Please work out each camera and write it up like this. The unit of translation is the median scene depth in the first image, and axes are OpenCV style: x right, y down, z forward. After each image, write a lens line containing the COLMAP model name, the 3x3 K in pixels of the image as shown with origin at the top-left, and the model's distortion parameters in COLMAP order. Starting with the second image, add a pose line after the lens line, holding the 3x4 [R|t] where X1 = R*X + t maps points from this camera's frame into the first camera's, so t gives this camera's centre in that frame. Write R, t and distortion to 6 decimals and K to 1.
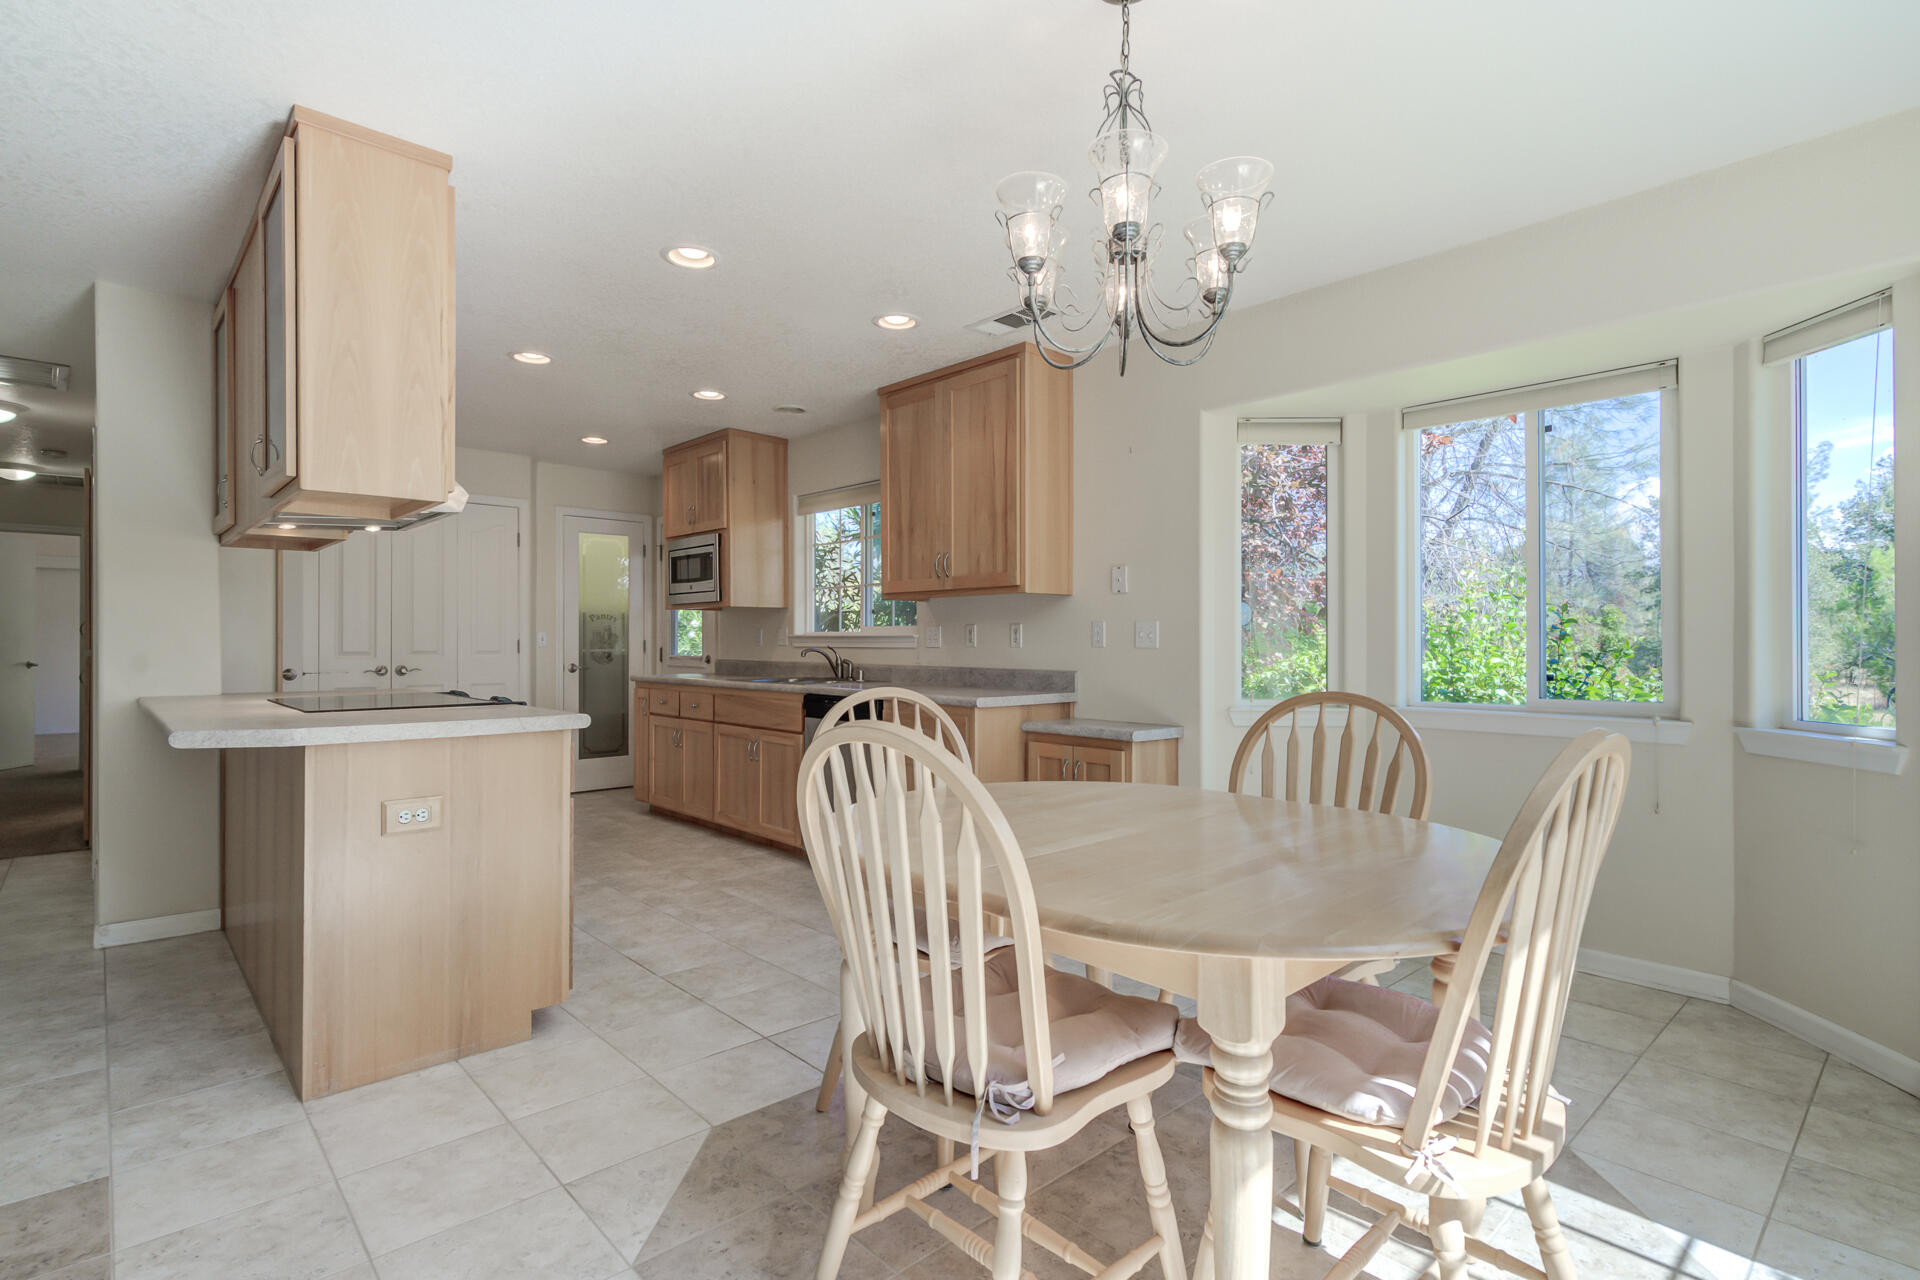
lens RADIAL K [[928.1, 0, 945.1], [0, 928.1, 645.3], [0, 0, 1]] dist [0.013318, -0.003678]
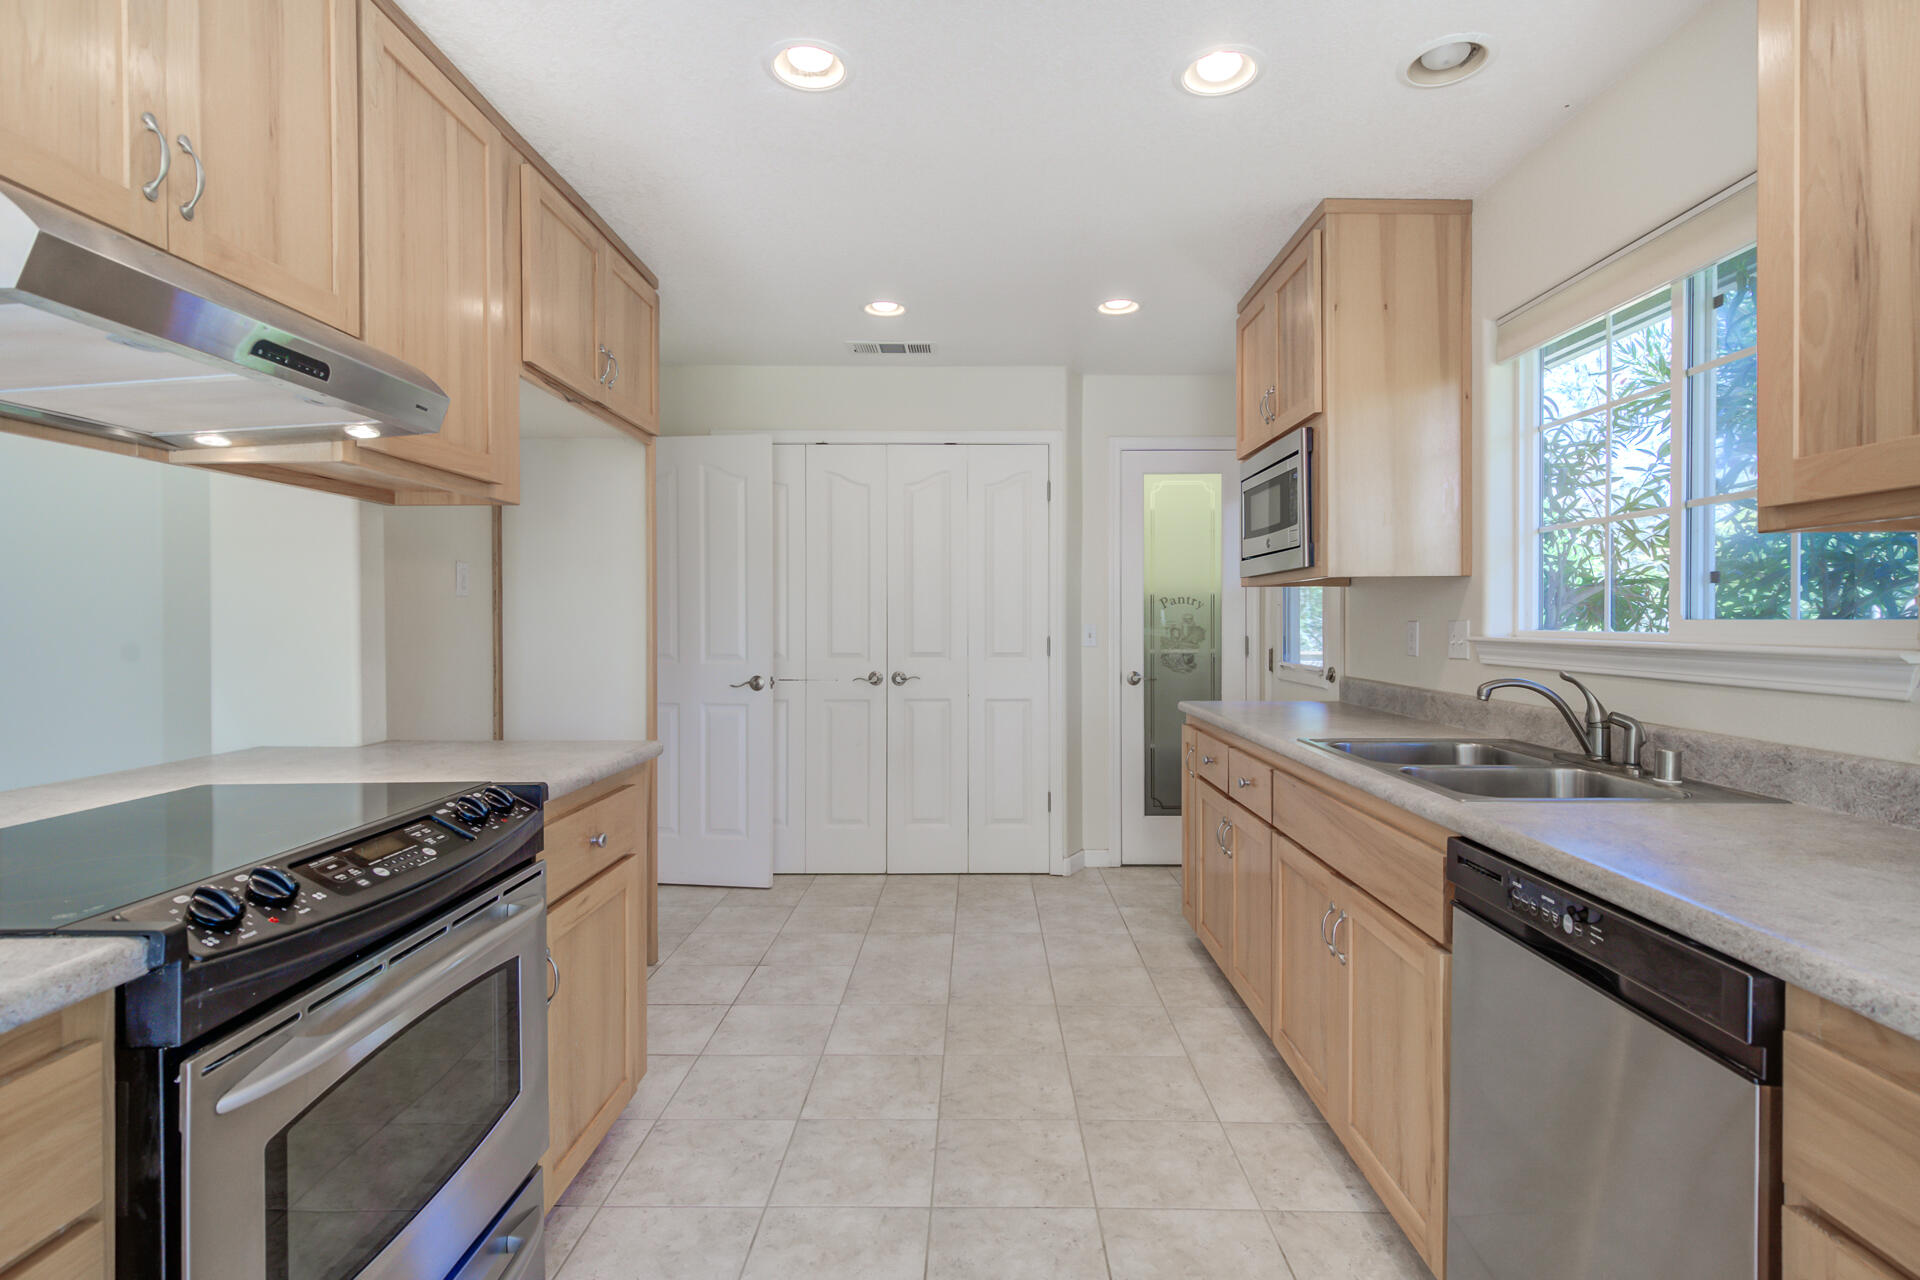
lens RADIAL K [[928.1, 0, 978.2], [0, 928.1, 625.8], [0, 0, 1]] dist [0.013318, -0.003678]
pose [[0.740747, 0.002939, -0.671778, -0.049301], [-0.001810, 0.999996, 0.002379, -0.019513], [0.671782, -0.000546, 0.740749, 0.585066]]
